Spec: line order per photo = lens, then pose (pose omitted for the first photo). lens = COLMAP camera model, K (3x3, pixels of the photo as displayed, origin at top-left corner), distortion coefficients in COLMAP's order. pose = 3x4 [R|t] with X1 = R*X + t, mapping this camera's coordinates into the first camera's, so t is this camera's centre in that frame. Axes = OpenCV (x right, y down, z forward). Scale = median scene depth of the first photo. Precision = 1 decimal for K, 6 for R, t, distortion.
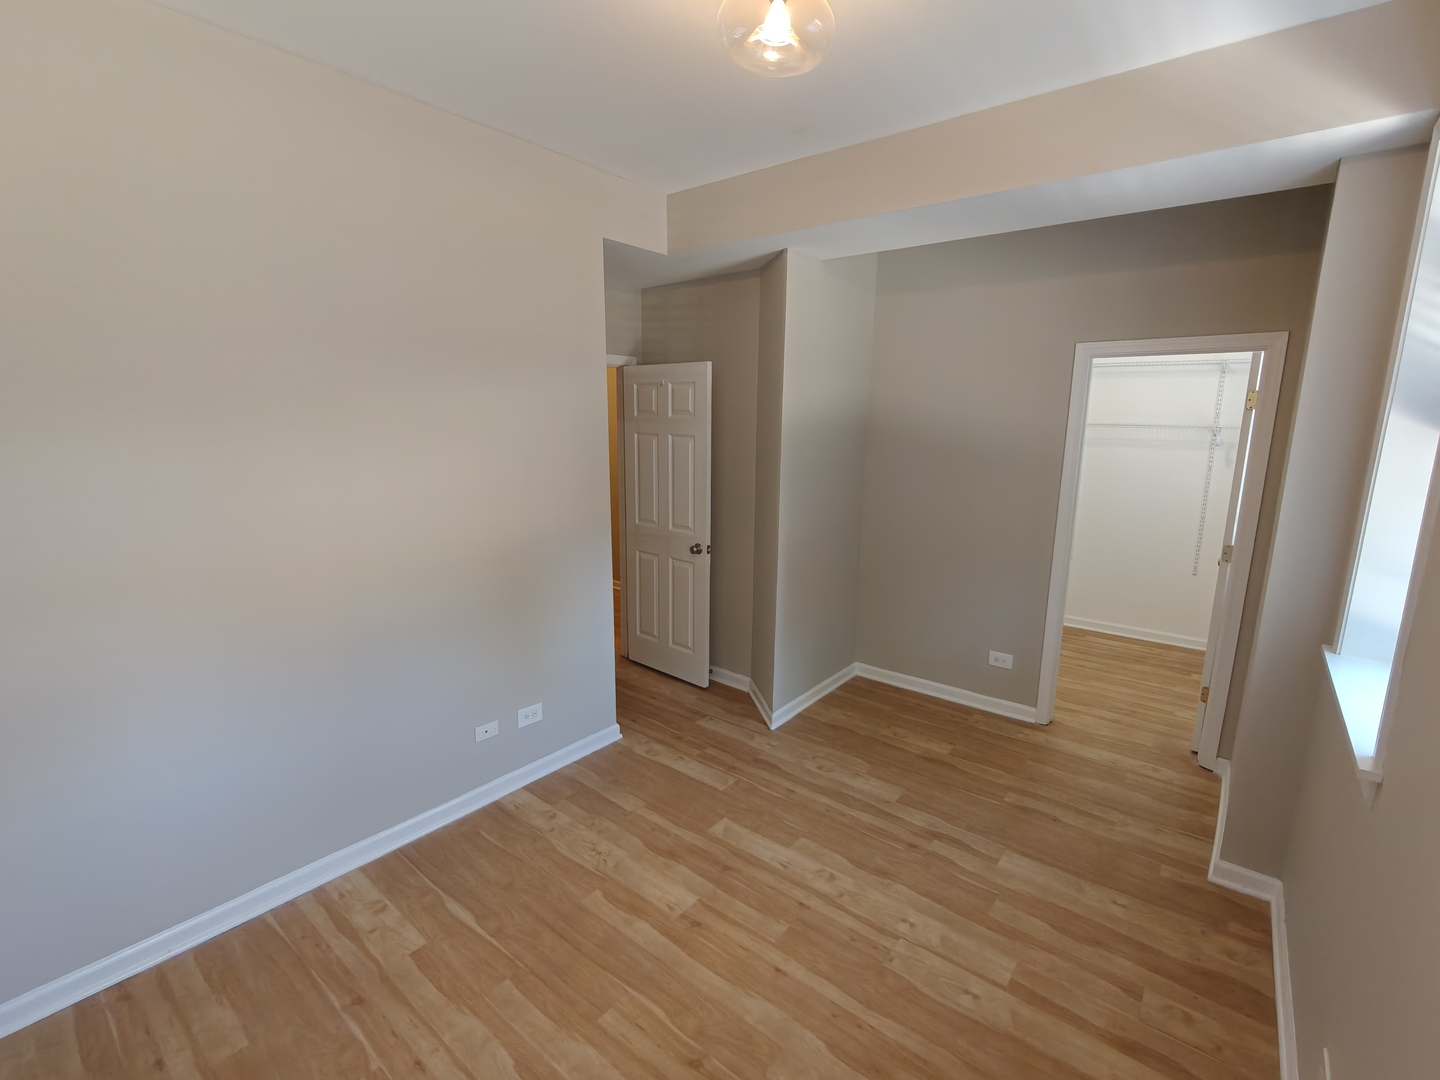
lens RADIAL K [[652.9, 0, 720.2], [0, 652.9, 540.7], [0, 0, 1]] dist [-0.000077, -0.000586]
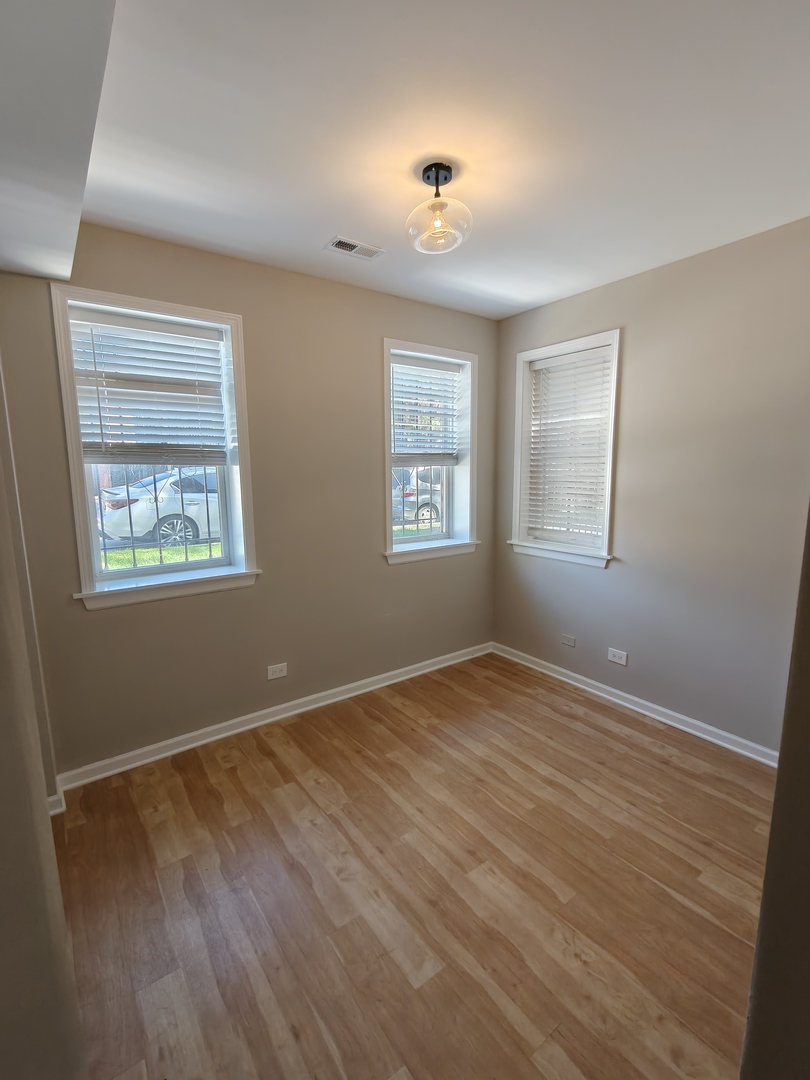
lens RADIAL K [[489.7, 0, 406.6], [0, 489.7, 539.8], [0, 0, 1]] dist [-0.000077, -0.000586]
pose [[-0.969127, -0.035243, 0.244029, -0.120701], [0.047185, 0.944928, 0.323859, -0.276011], [-0.242003, 0.325375, -0.914093, 1.639520]]
